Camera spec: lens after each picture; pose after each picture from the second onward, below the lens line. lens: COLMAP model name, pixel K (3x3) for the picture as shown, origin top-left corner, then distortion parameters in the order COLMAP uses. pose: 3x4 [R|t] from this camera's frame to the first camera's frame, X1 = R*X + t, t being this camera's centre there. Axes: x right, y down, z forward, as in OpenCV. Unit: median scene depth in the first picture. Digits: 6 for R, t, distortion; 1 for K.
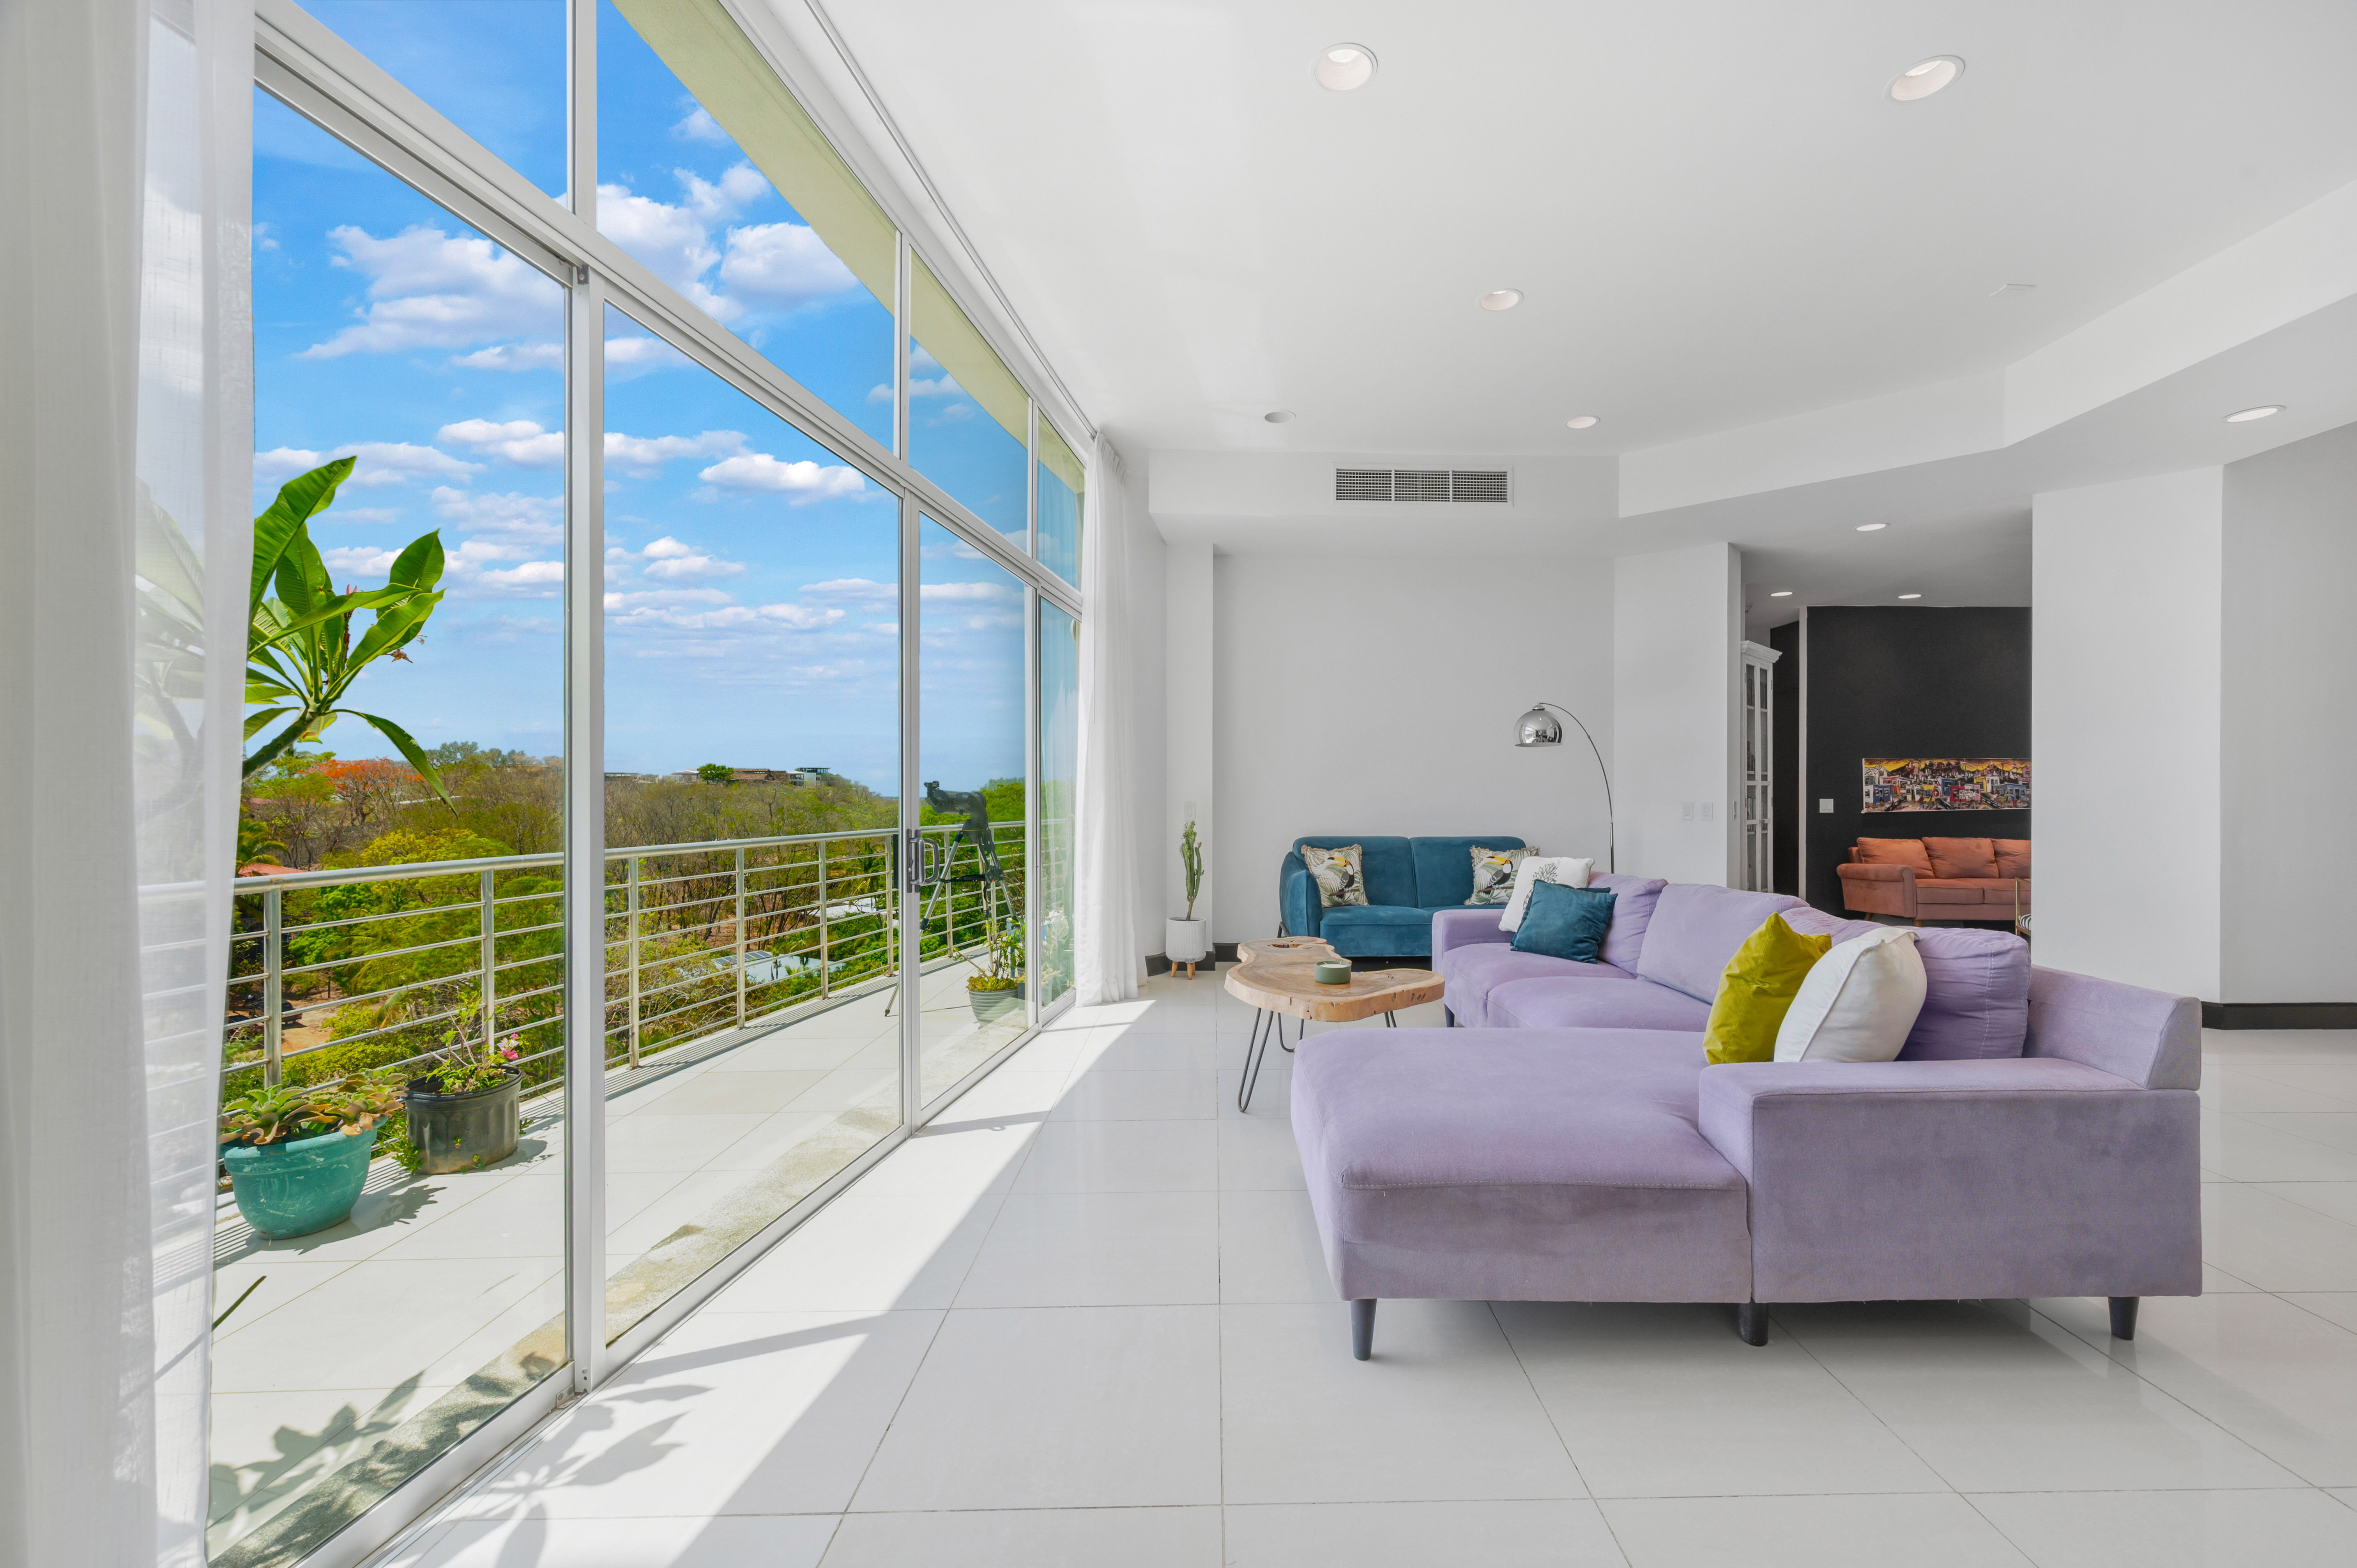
lens RADIAL K [[952.4, 0, 1241.1], [0, 952.4, 797.0], [0, 0, 1]] dist [-0.010930, 0.000179]
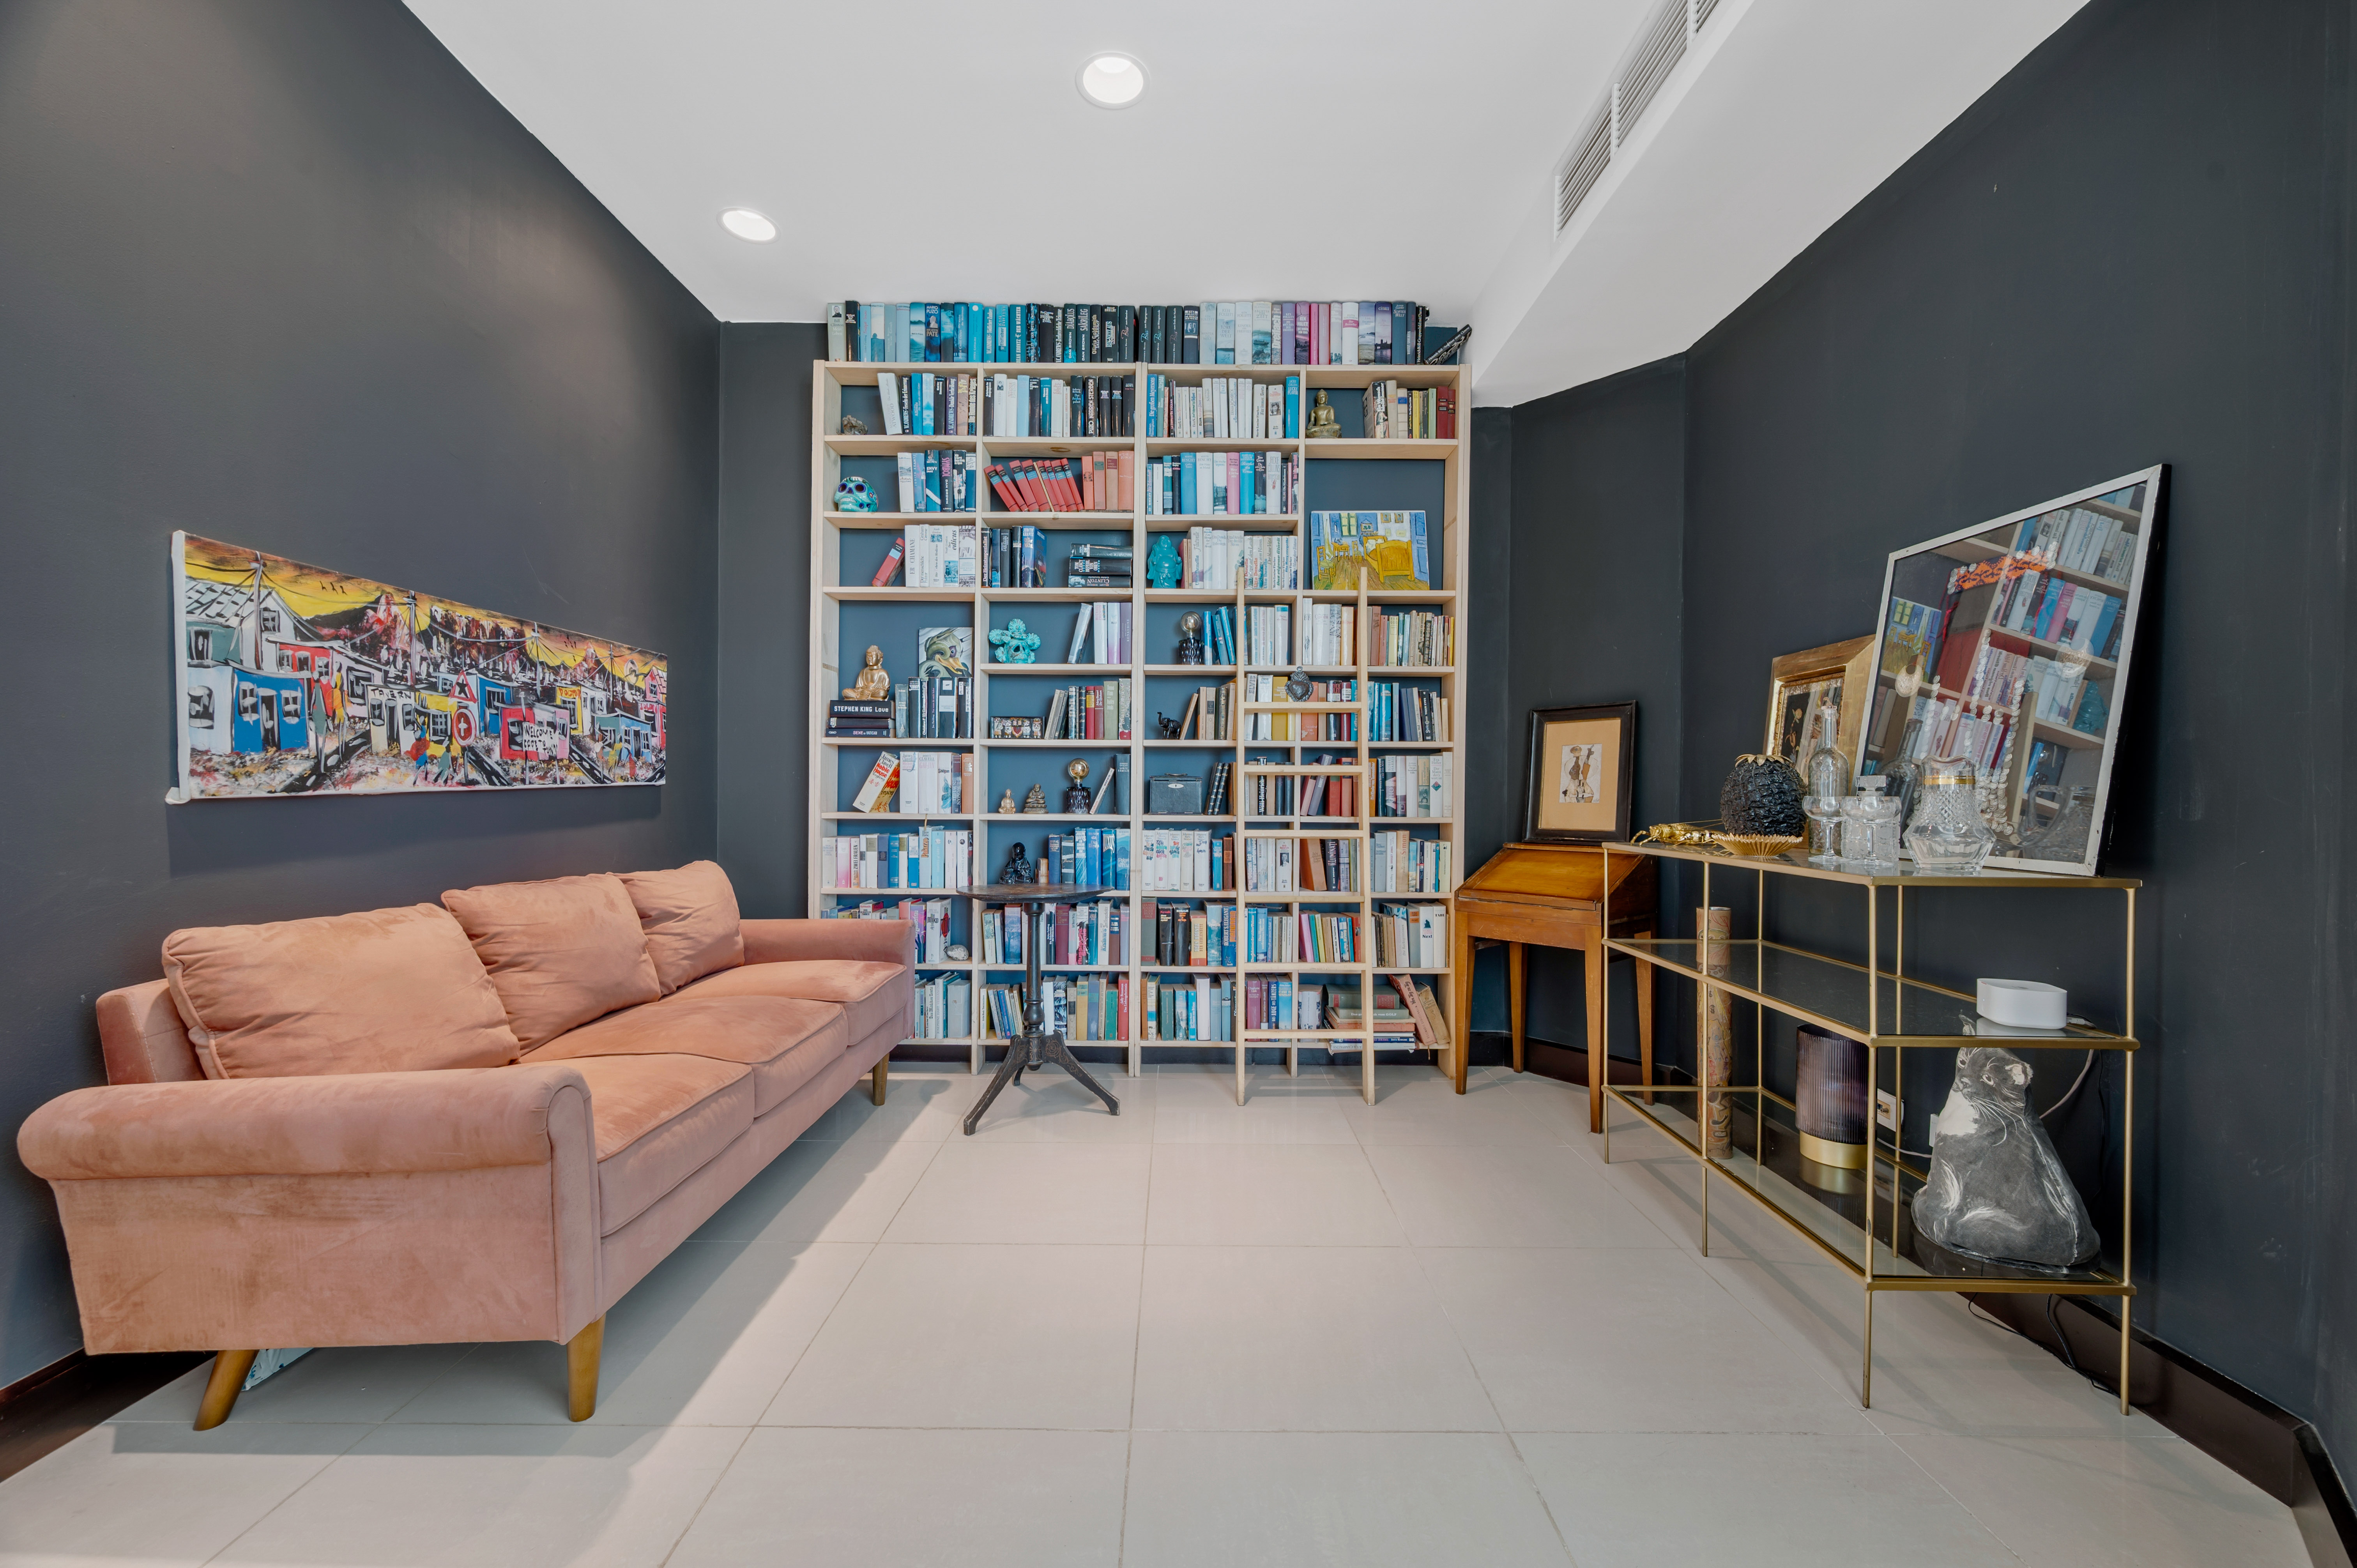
lens RADIAL K [[938.9, 0, 1170.1], [0, 938.9, 793.9], [0, 0, 1]] dist [0.000906, 0.000055]
pose [[0.034501, -0.006136, 0.999386, 0.629092], [-0.005042, 0.999967, 0.006314, 0.017277], [-0.999392, -0.005257, 0.034469, 1.061074]]
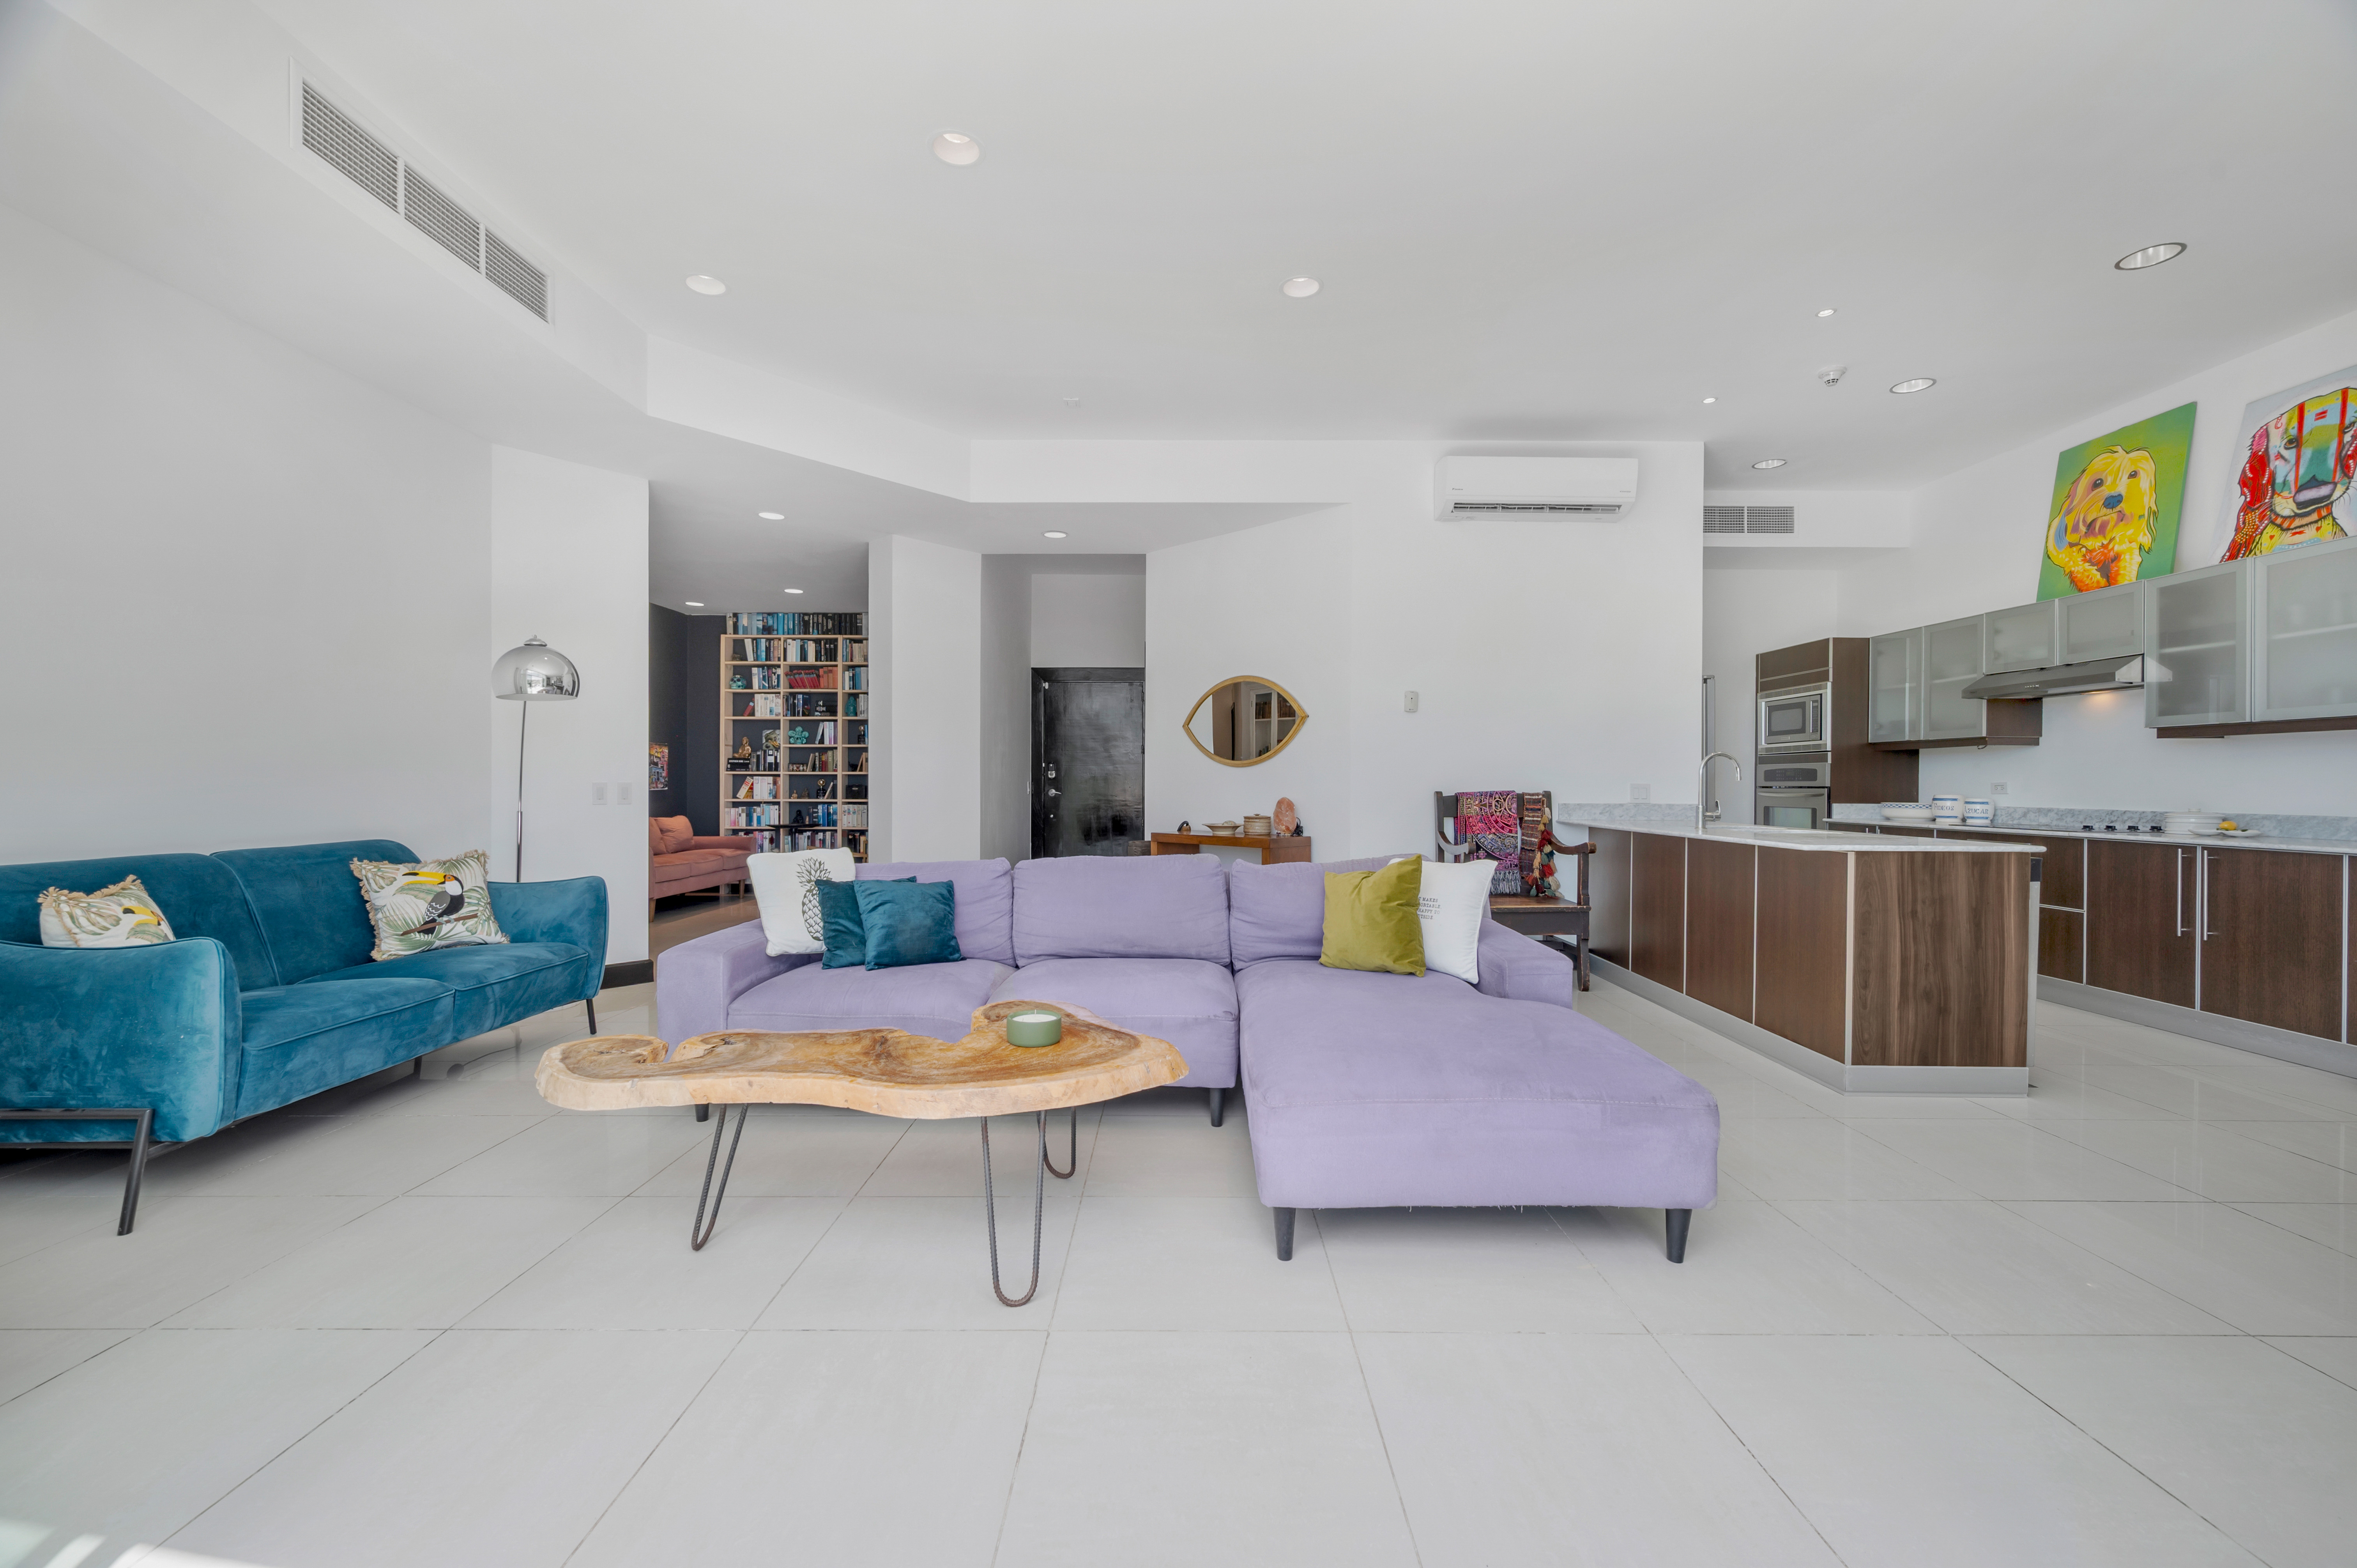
lens RADIAL K [[935.6, 0, 1174.3], [0, 935.6, 787.9], [0, 0, 1]] dist [-0.001921, 0.000465]
pose [[0.029330, -0.007056, 0.999545, -0.327624], [0.000771, 0.999975, 0.007037, 0.004472], [-0.999569, 0.000564, 0.029335, 0.507510]]
